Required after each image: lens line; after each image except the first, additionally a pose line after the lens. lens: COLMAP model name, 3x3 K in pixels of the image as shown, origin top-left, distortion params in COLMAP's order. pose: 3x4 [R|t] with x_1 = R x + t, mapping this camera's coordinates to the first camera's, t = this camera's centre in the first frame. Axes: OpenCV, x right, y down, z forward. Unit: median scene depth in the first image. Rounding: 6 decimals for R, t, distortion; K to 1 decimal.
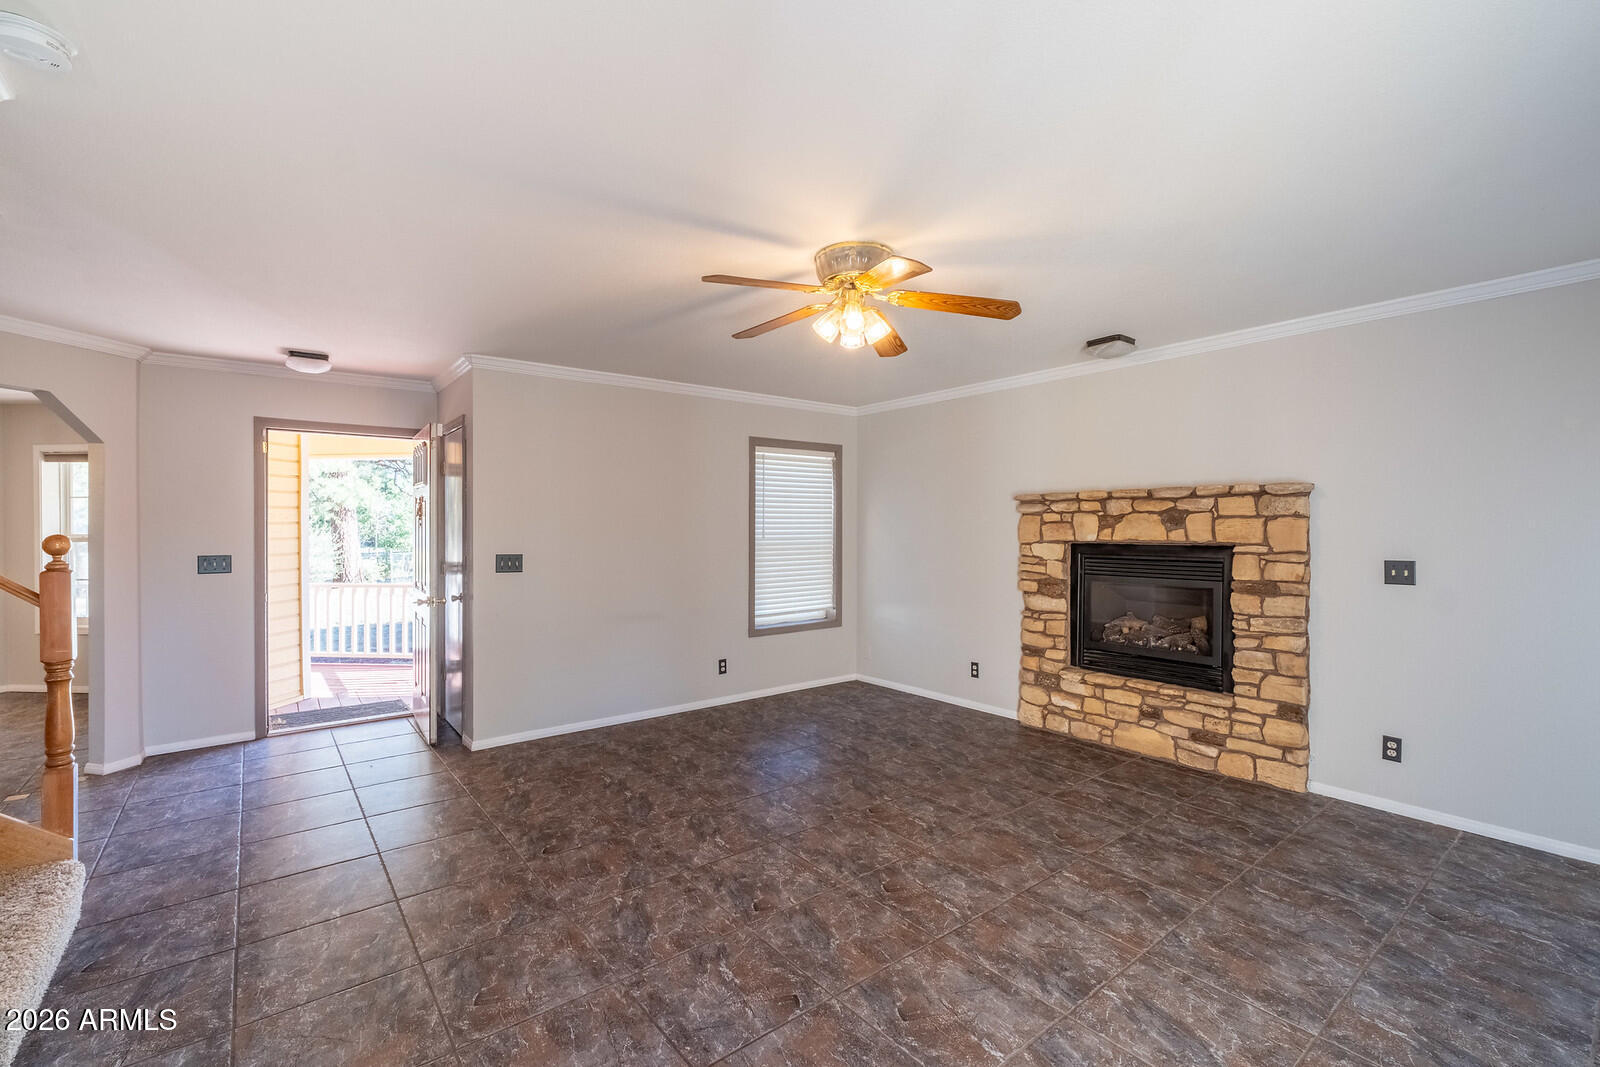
lens RADIAL K [[691.6, 0, 788.2], [0, 691.6, 529.6], [0, 0, 1]] dist [-0.000799, 0.000728]
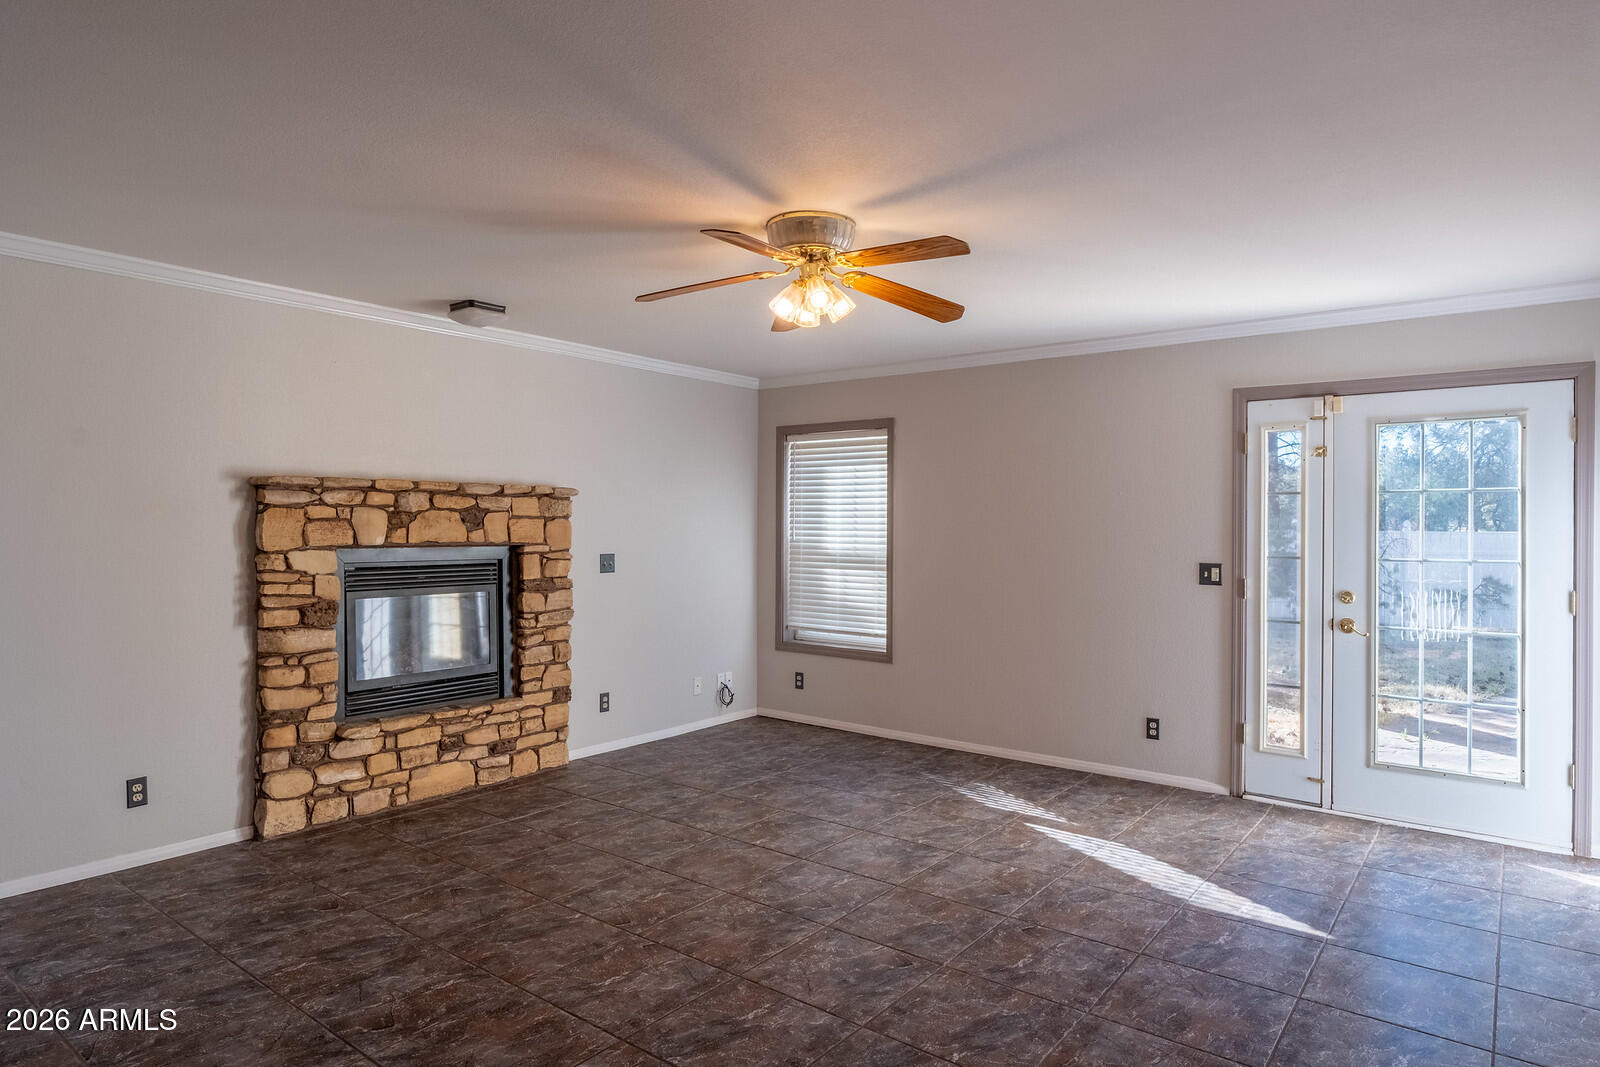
lens RADIAL K [[935.4, 0, 794.2], [0, 935.4, 526.9], [0, 0, 1]] dist [-0.004132, 0.000383]
pose [[-0.243810, 0.001596, 0.969822, -0.776267], [-0.000735, 0.999998, -0.001831, -0.002175], [-0.969823, -0.001159, -0.243808, 0.957142]]
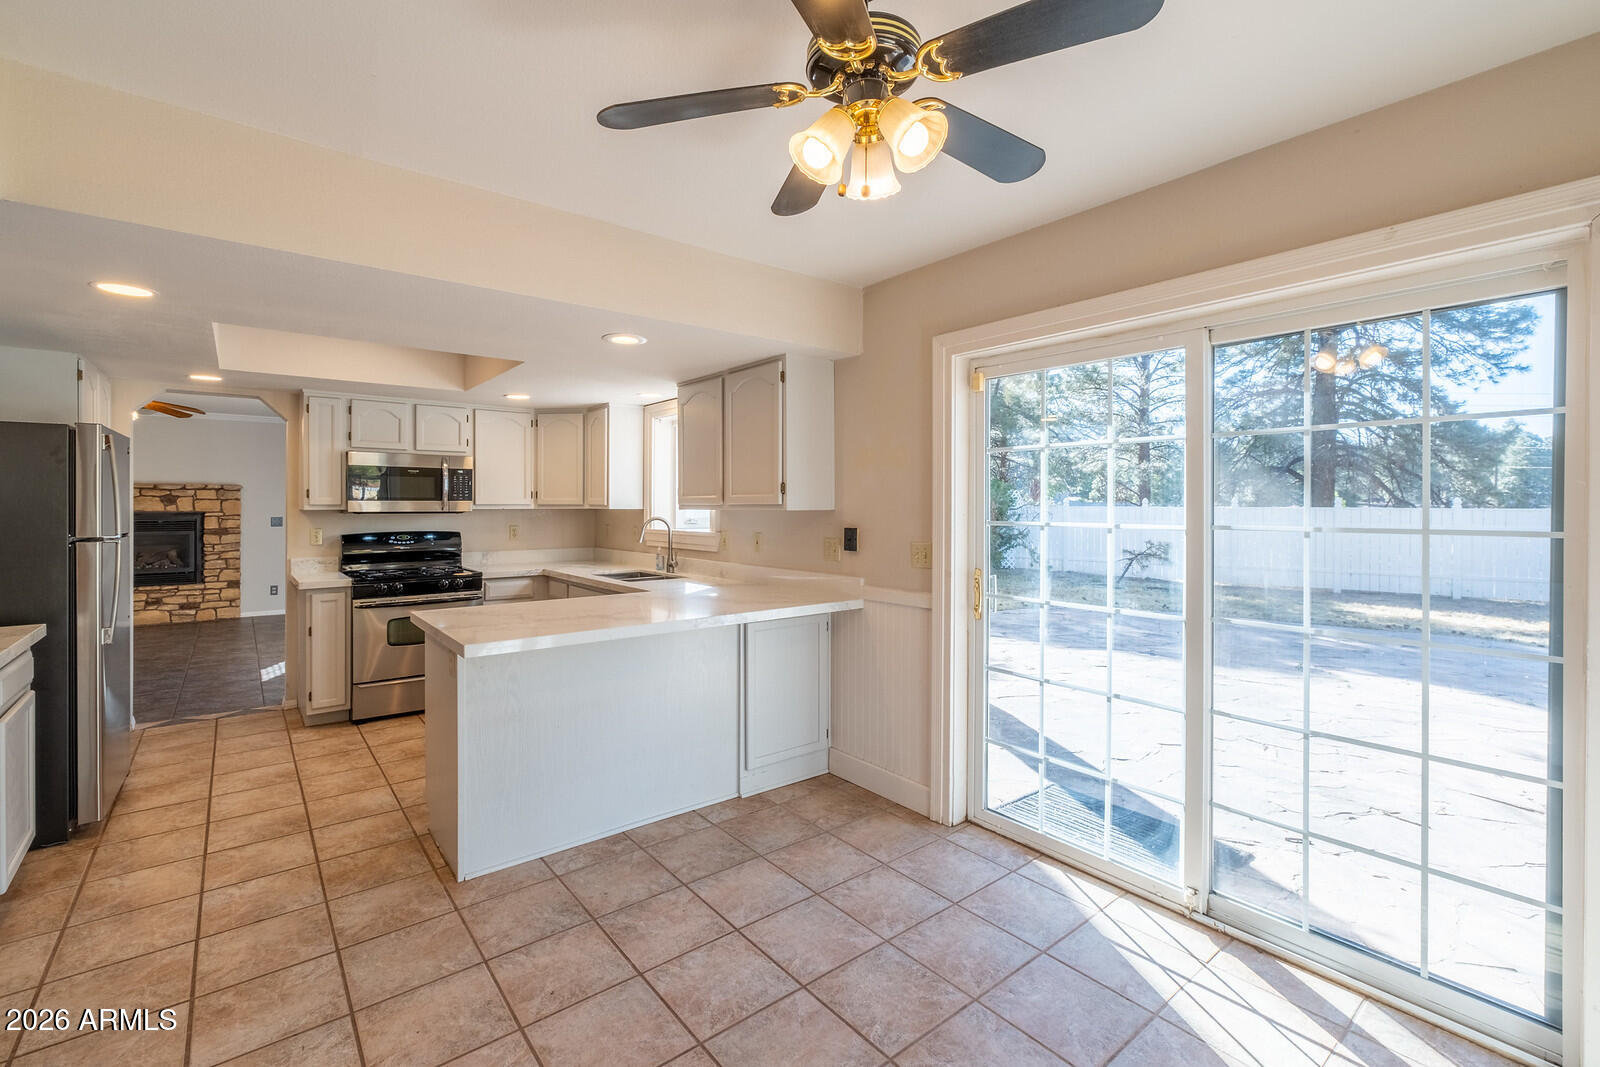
lens RADIAL K [[691.6, 0, 795.6], [0, 691.6, 504.8], [0, 0, 1]] dist [-0.000799, 0.000728]
pose [[-0.023291, 0.004924, 0.999717, -1.555823], [0.002153, 0.999986, -0.004875, 0.013087], [-0.999726, 0.002038, -0.023302, -0.789109]]
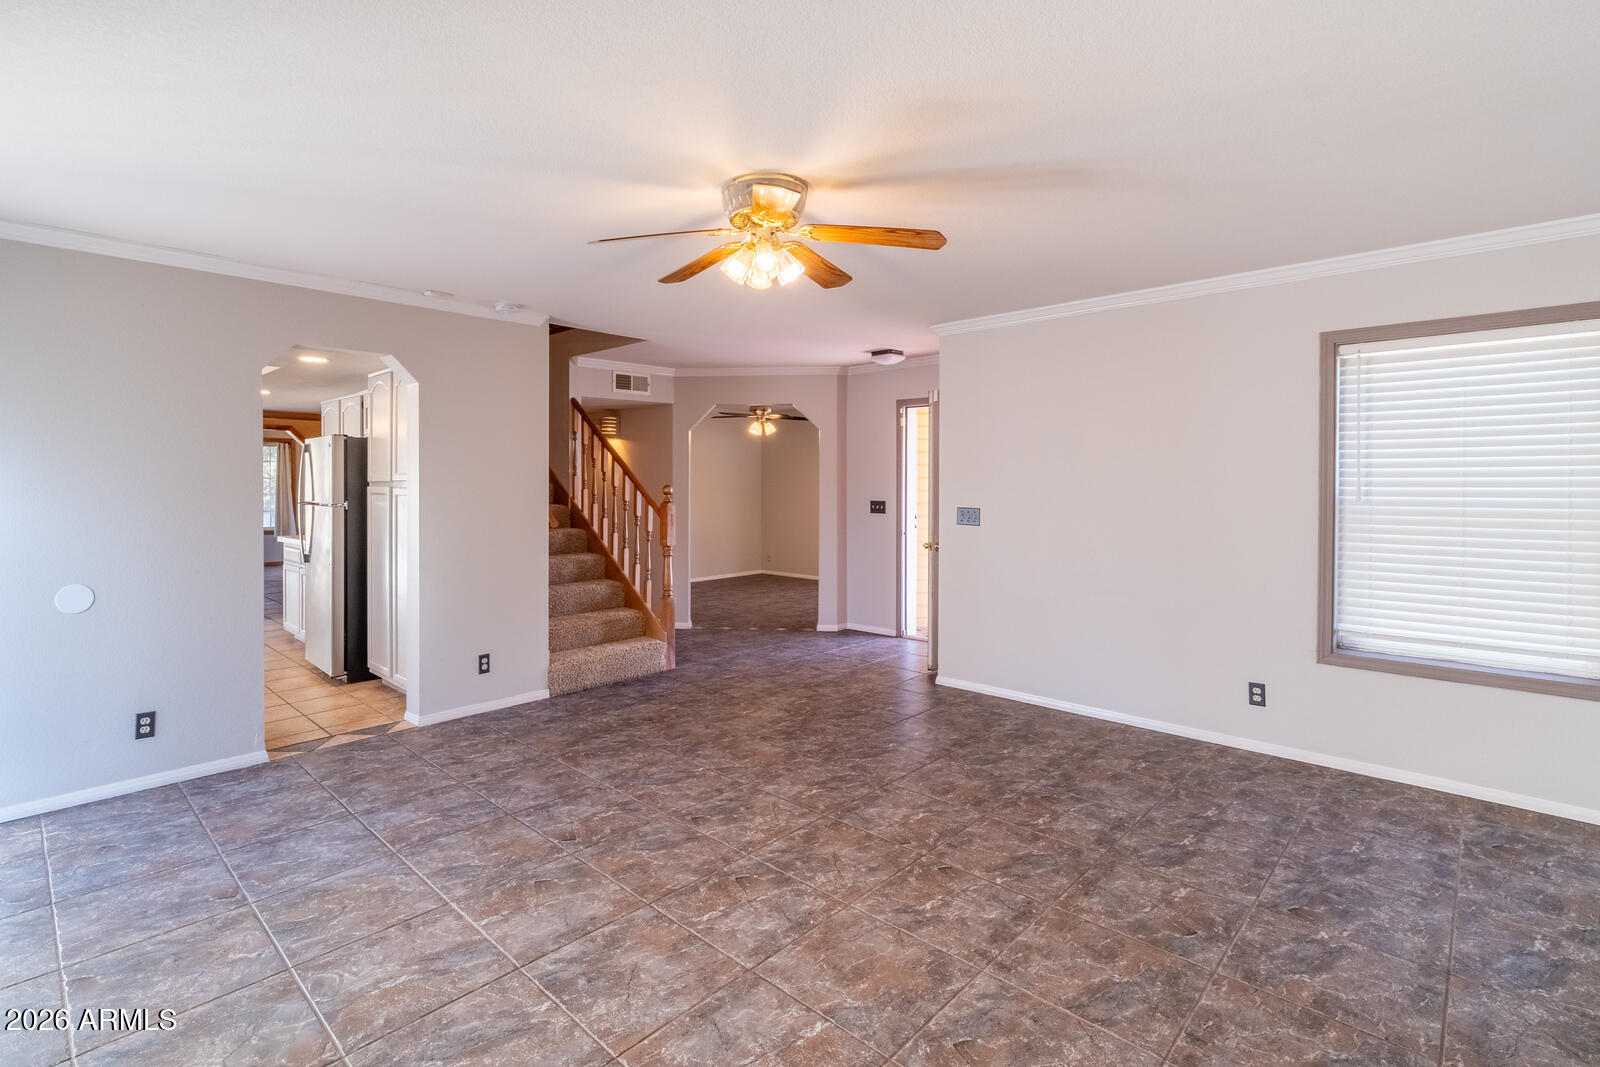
lens RADIAL K [[743.9, 0, 735.5], [0, 743.9, 483.0], [0, 0, 1]] dist [-0.004568, 0.001744]
pose [[0.124474, 0.003239, -0.992218, 0.785142], [-0.003493, 0.999990, 0.002826, -0.003655], [0.992217, 0.003114, 0.124484, 0.611439]]
